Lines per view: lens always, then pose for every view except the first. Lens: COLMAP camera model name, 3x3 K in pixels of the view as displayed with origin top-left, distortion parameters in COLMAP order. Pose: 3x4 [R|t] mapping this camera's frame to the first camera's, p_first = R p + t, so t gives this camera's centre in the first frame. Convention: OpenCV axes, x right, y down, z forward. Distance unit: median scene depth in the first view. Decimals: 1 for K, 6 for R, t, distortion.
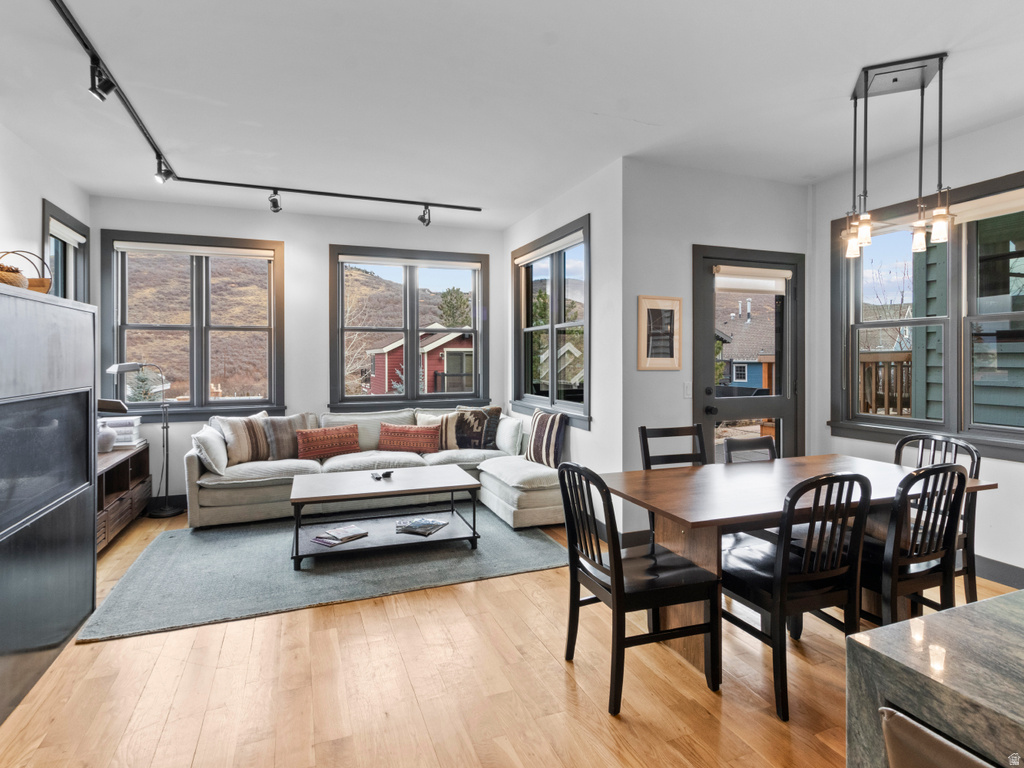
lens RADIAL K [[544.2, 0, 506.7], [0, 544.2, 355.4], [0, 0, 1]] dist [0.003010, 0.003572]
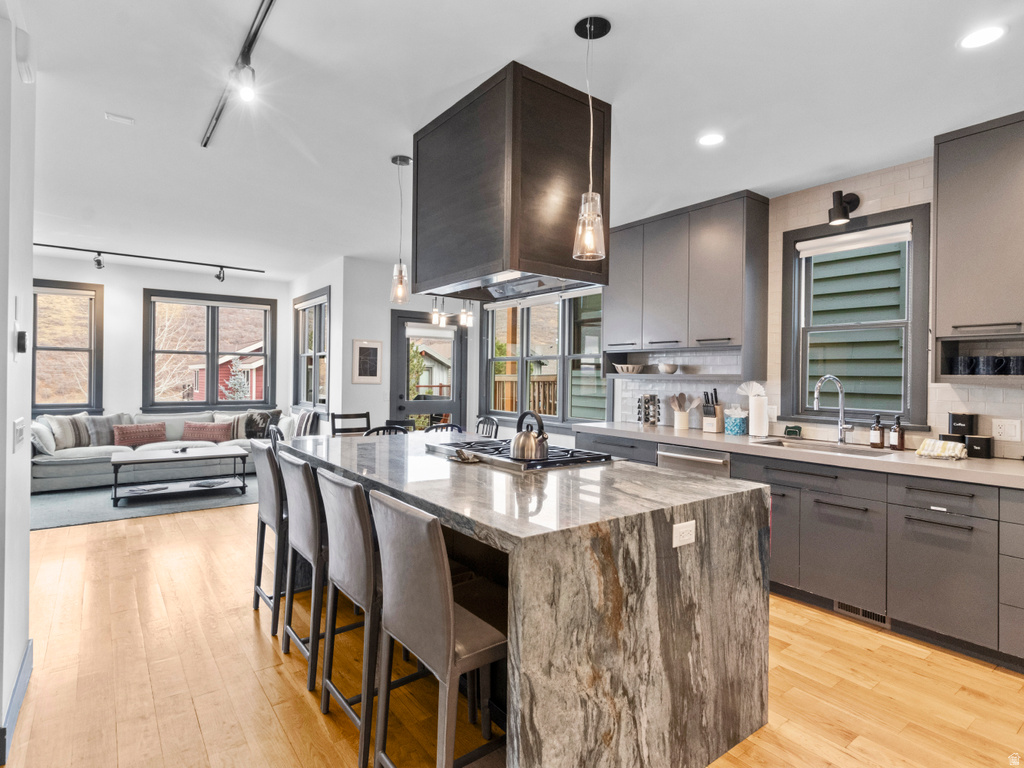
lens RADIAL K [[544.2, 0, 510.7], [0, 544.2, 375.7], [0, 0, 1]] dist [0.003010, 0.003572]
pose [[0.962102, 0.015152, 0.272267, 0.196261], [-0.016027, 0.999871, 0.000988, -0.004876], [-0.272217, -0.005314, 0.962221, -0.581170]]
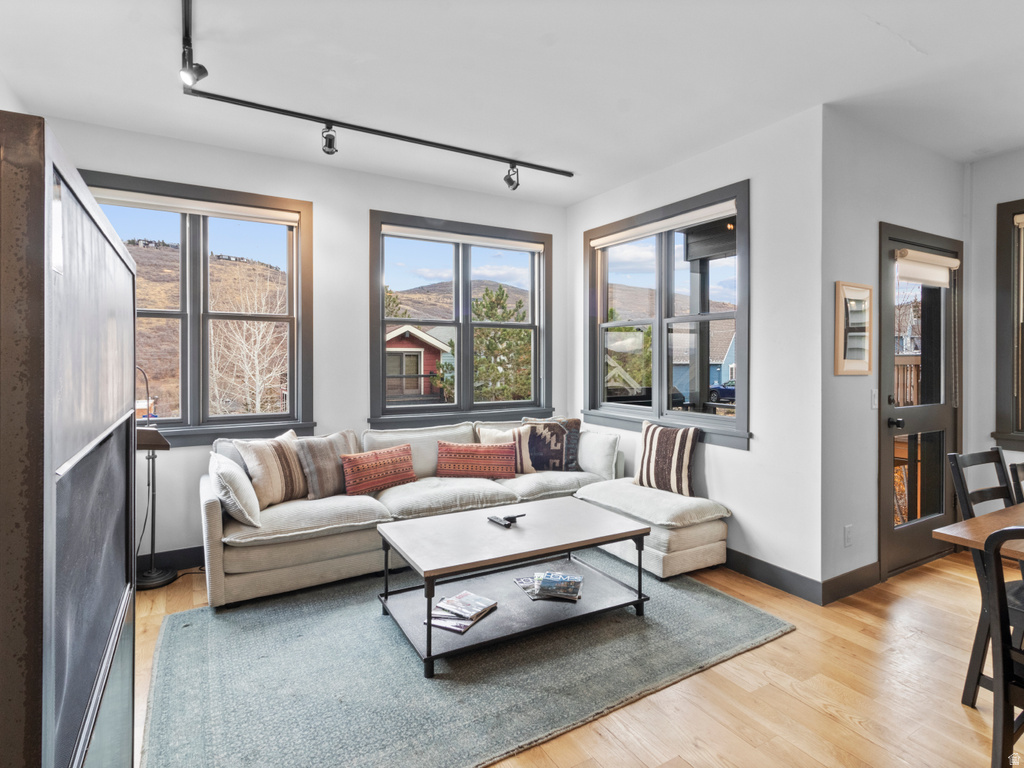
lens RADIAL K [[544.2, 0, 515.6], [0, 544.2, 357.9], [0, 0, 1]] dist [0.003010, 0.003572]
pose [[0.985558, 0.004039, 0.169288, -0.274060], [-0.004563, 0.999986, 0.002707, 0.001665], [-0.169275, -0.003441, 0.985563, 0.226988]]
